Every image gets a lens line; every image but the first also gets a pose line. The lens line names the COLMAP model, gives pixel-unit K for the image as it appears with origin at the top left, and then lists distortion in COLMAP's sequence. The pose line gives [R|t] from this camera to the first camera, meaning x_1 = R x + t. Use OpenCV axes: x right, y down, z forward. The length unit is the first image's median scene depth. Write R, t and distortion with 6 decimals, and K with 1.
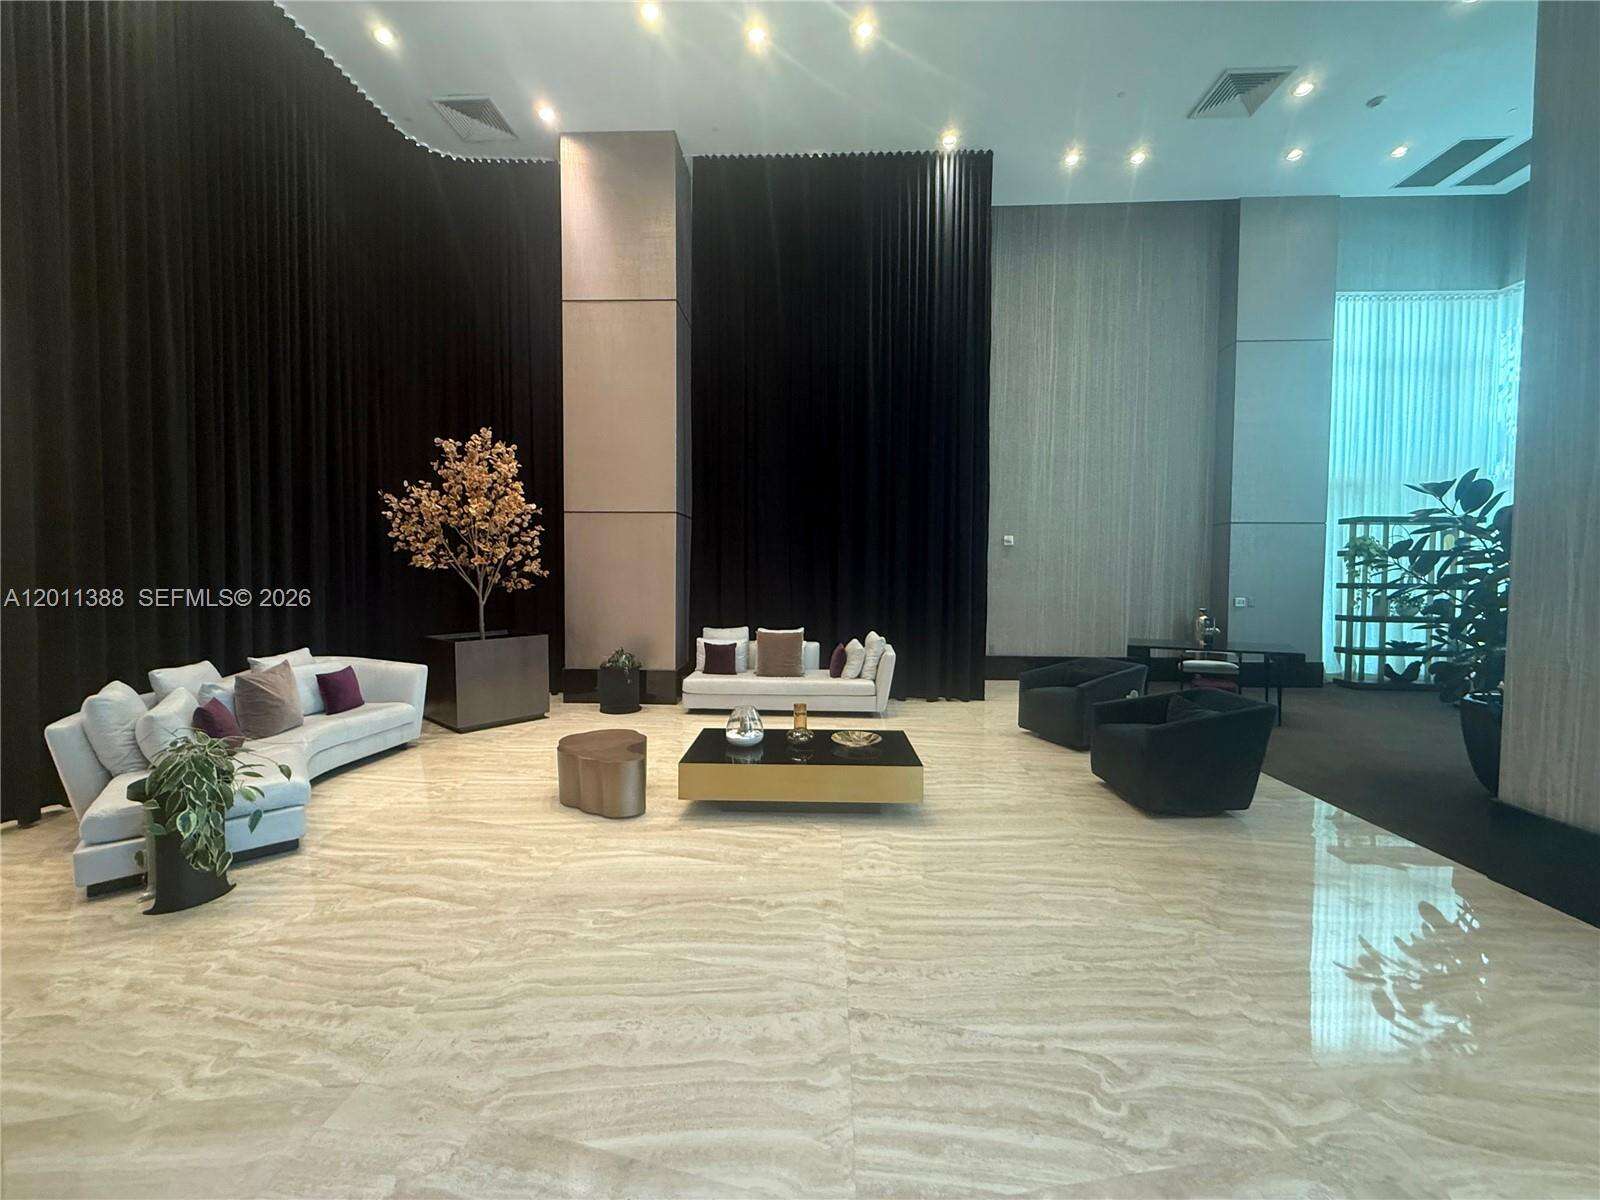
lens RADIAL K [[636.8, 0, 798.4], [0, 636.8, 598.4], [0, 0, 1]] dist [-0.000942, 0.000392]
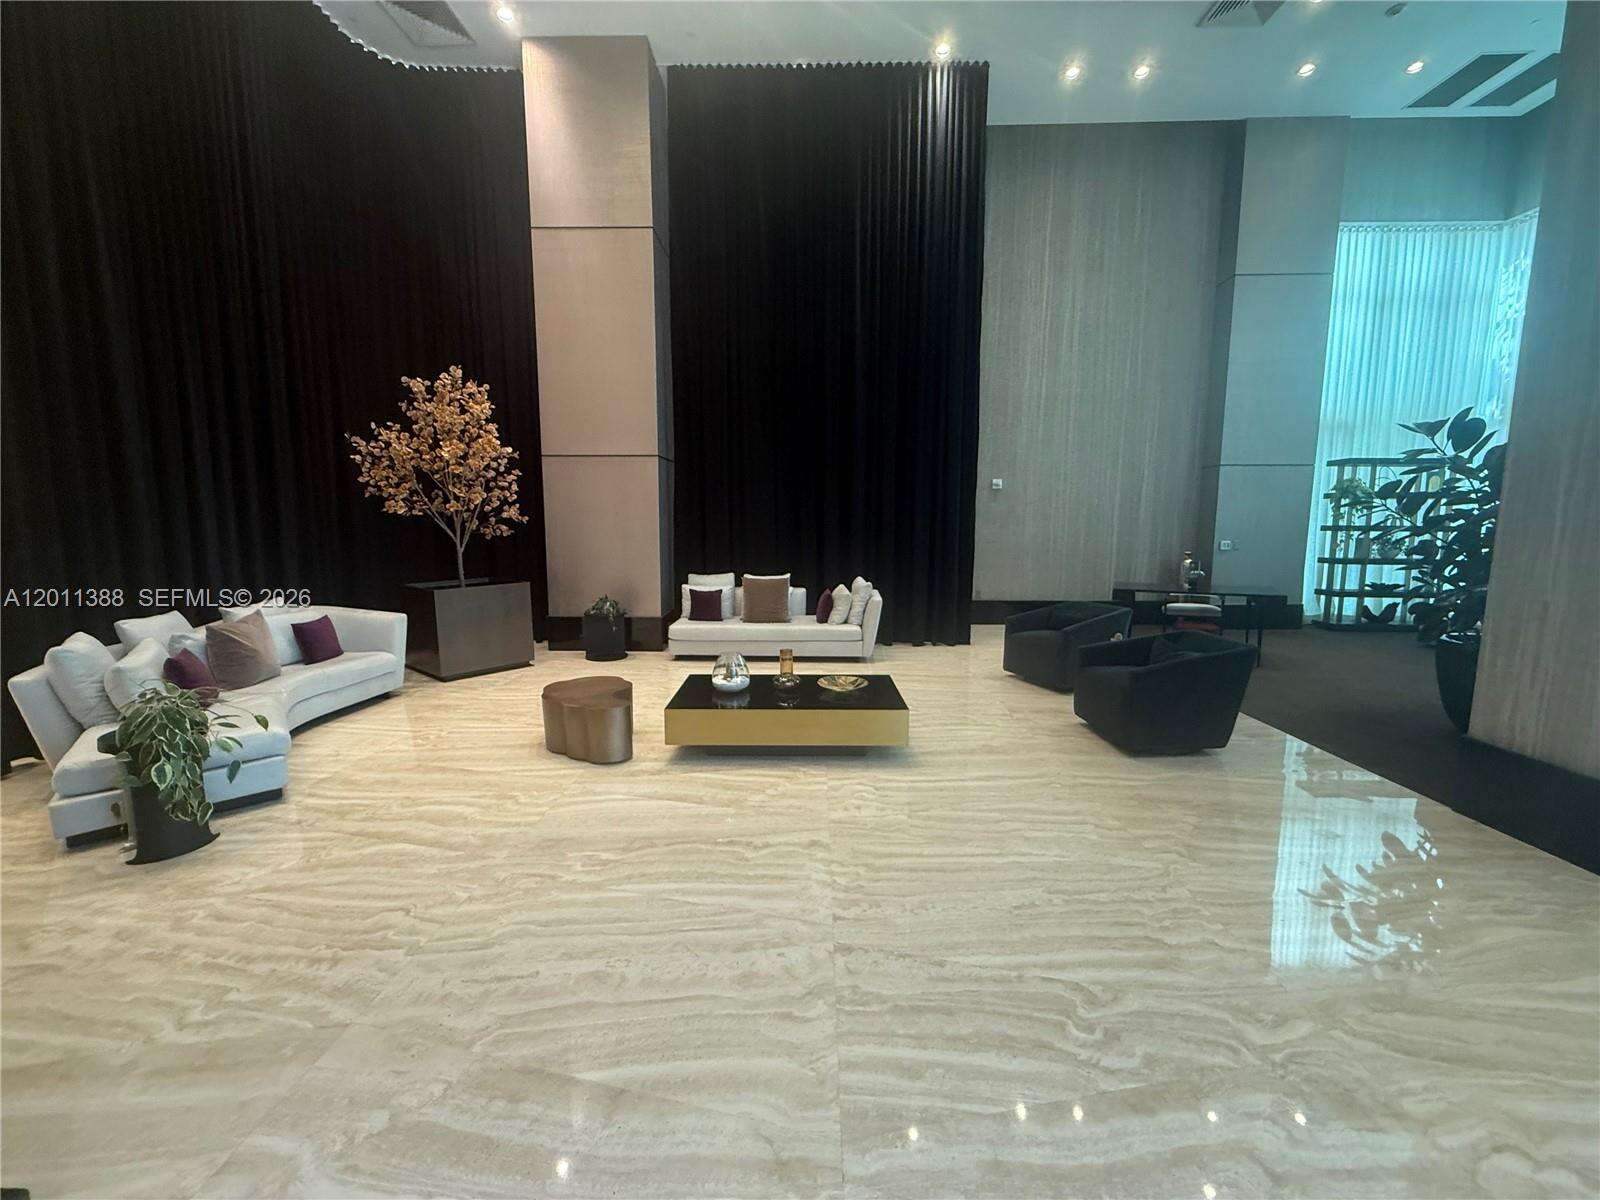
lens RADIAL K [[636.8, 0, 798.9], [0, 636.8, 598.7], [0, 0, 1]] dist [-0.000942, 0.000392]
pose [[0.999771, -0.007187, 0.020172, 0.003147], [0.005468, 0.996449, 0.084018, 0.003525], [-0.020704, -0.083889, 0.996260, 0.015344]]
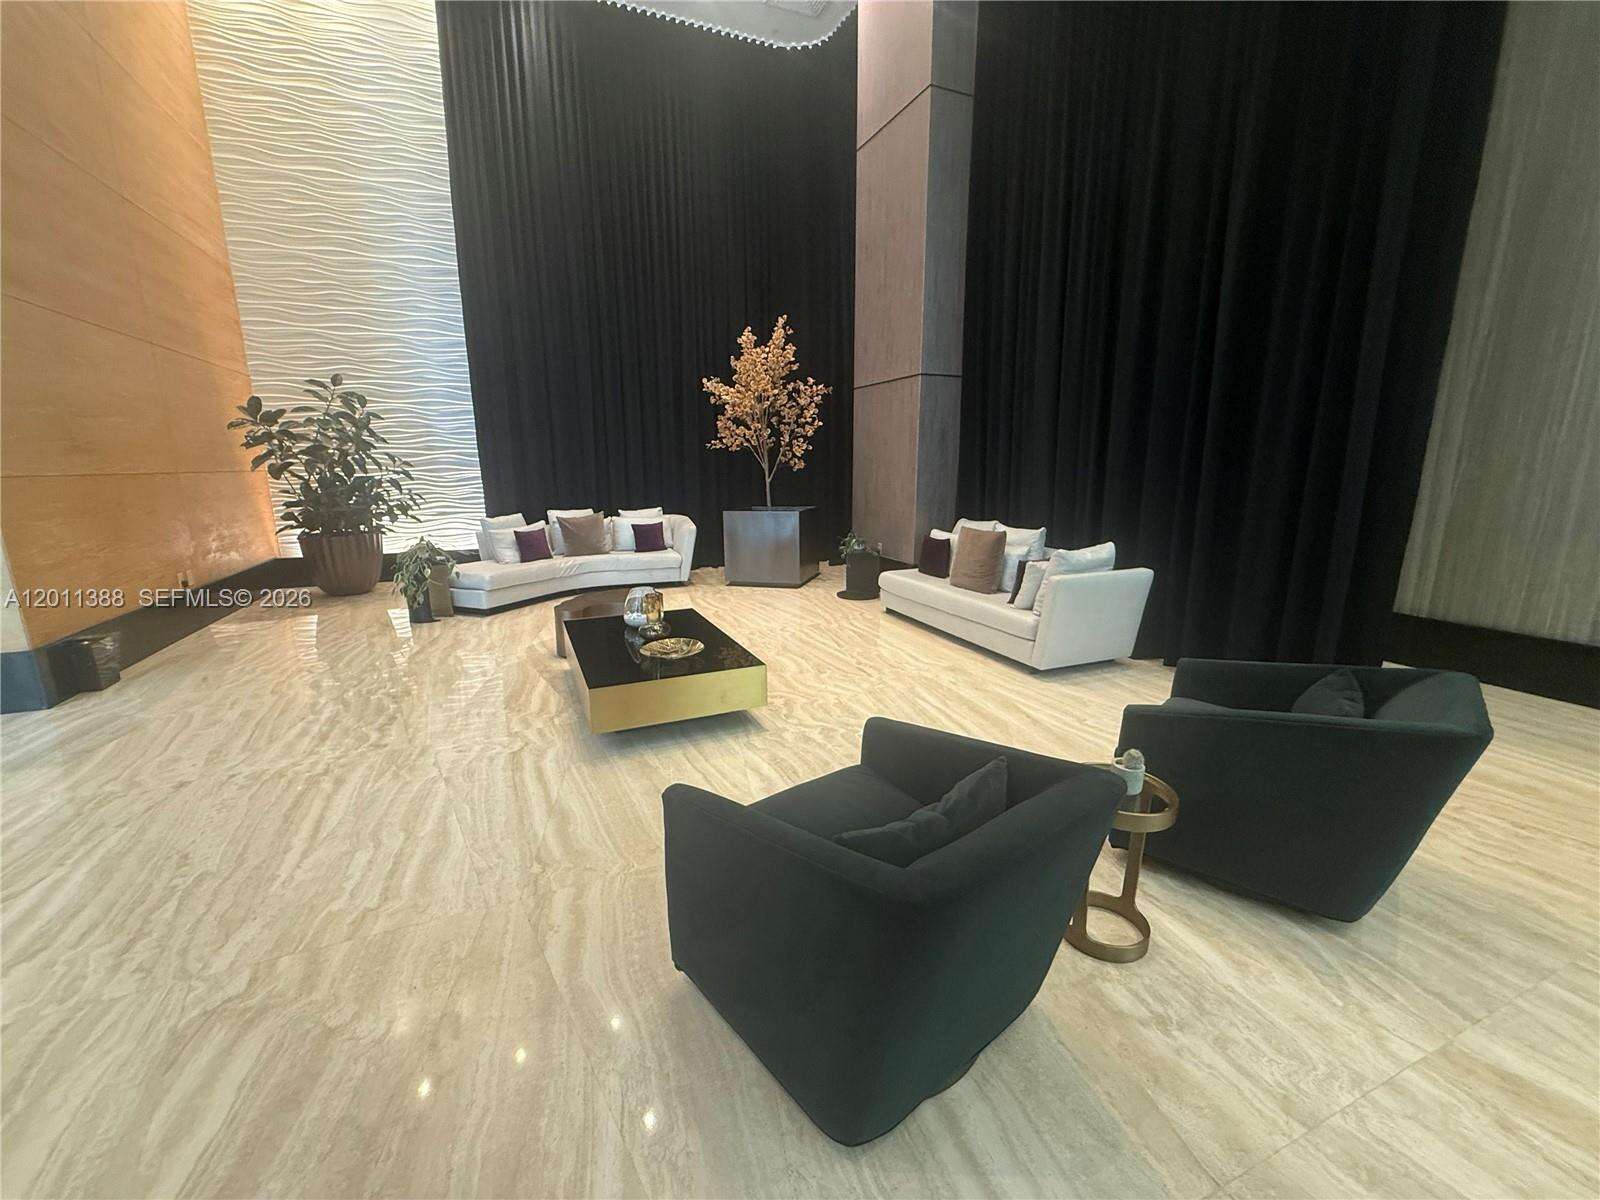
lens RADIAL K [[636.8, 0, 802.0], [0, 636.8, 607.3], [0, 0, 1]] dist [-0.000942, 0.000392]
pose [[0.437262, 0.191670, -0.878672, 0.896663], [-0.030319, 0.979611, 0.198600, 0.003696], [0.898823, -0.060200, 0.434158, 0.834714]]
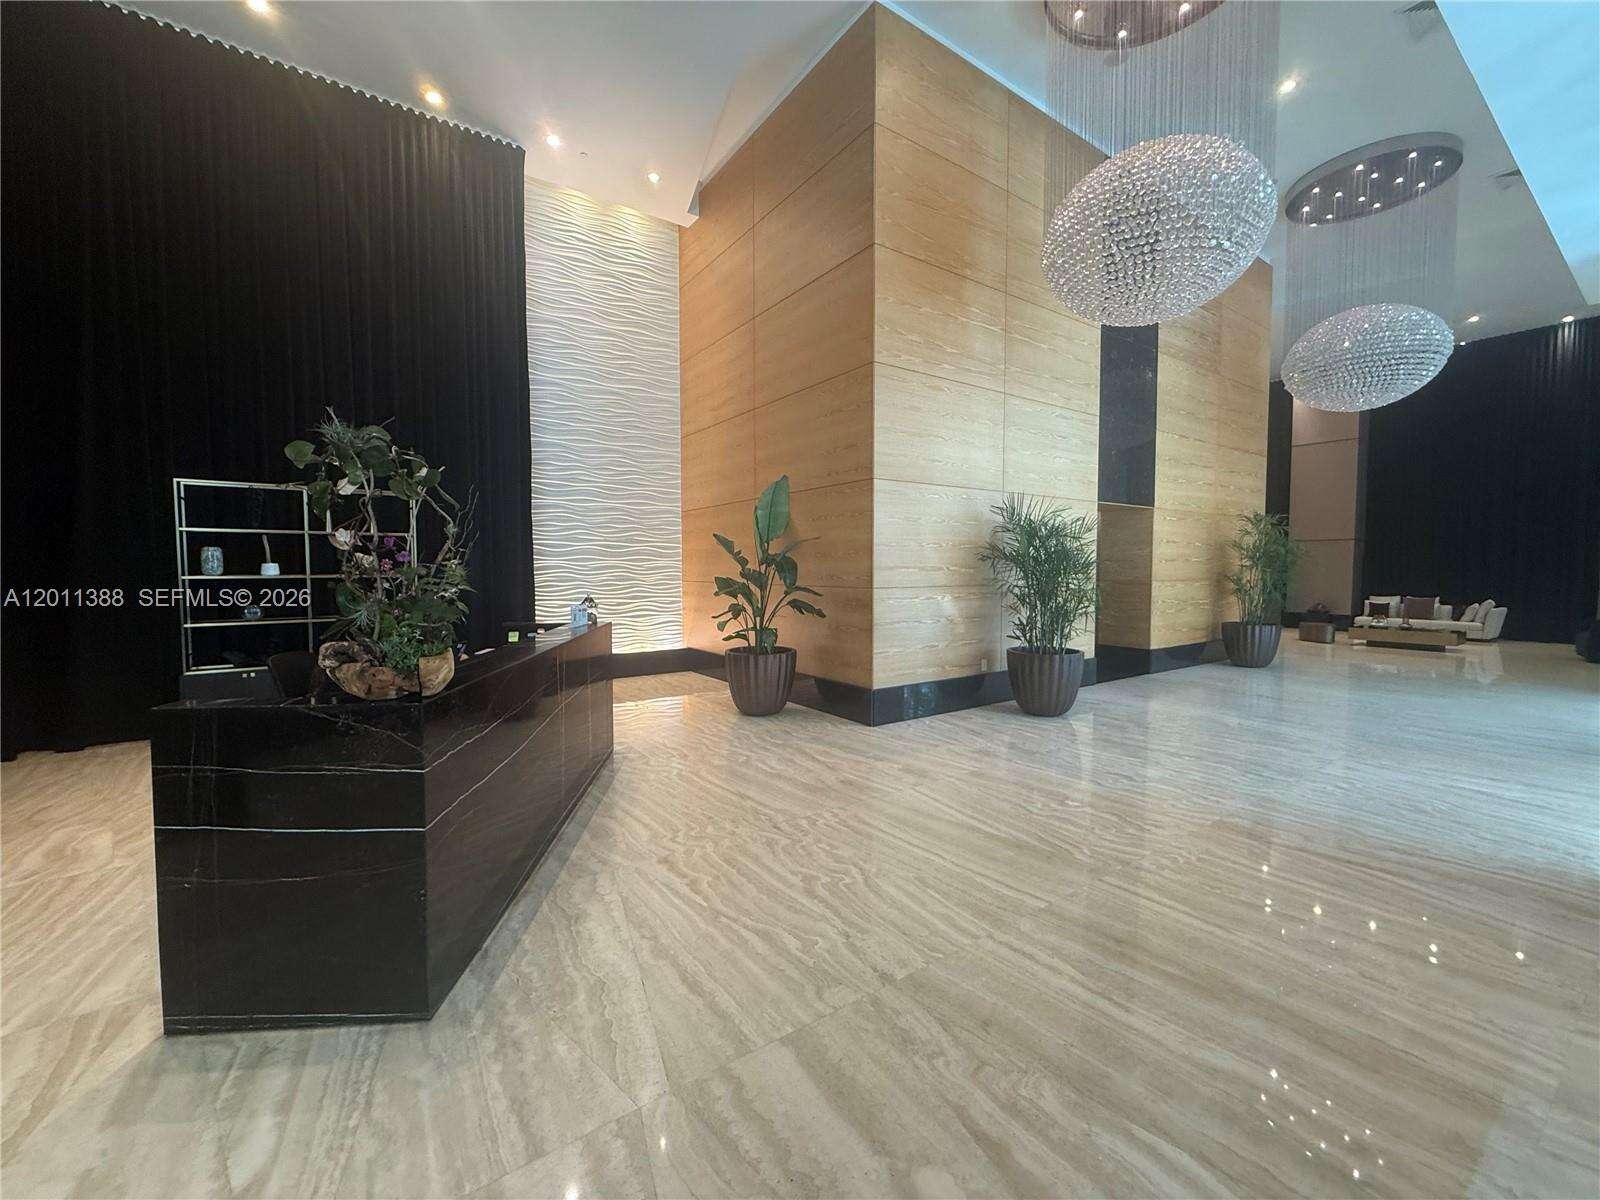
lens RADIAL K [[636.8, 0, 794.7], [0, 636.8, 598.6], [0, 0, 1]] dist [-0.000942, 0.000392]
pose [[0.607606, 0.029571, -0.793688, 0.588406], [-0.024011, 0.999534, 0.018858, 0.104209], [0.793876, 0.007599, 0.608033, -2.856355]]
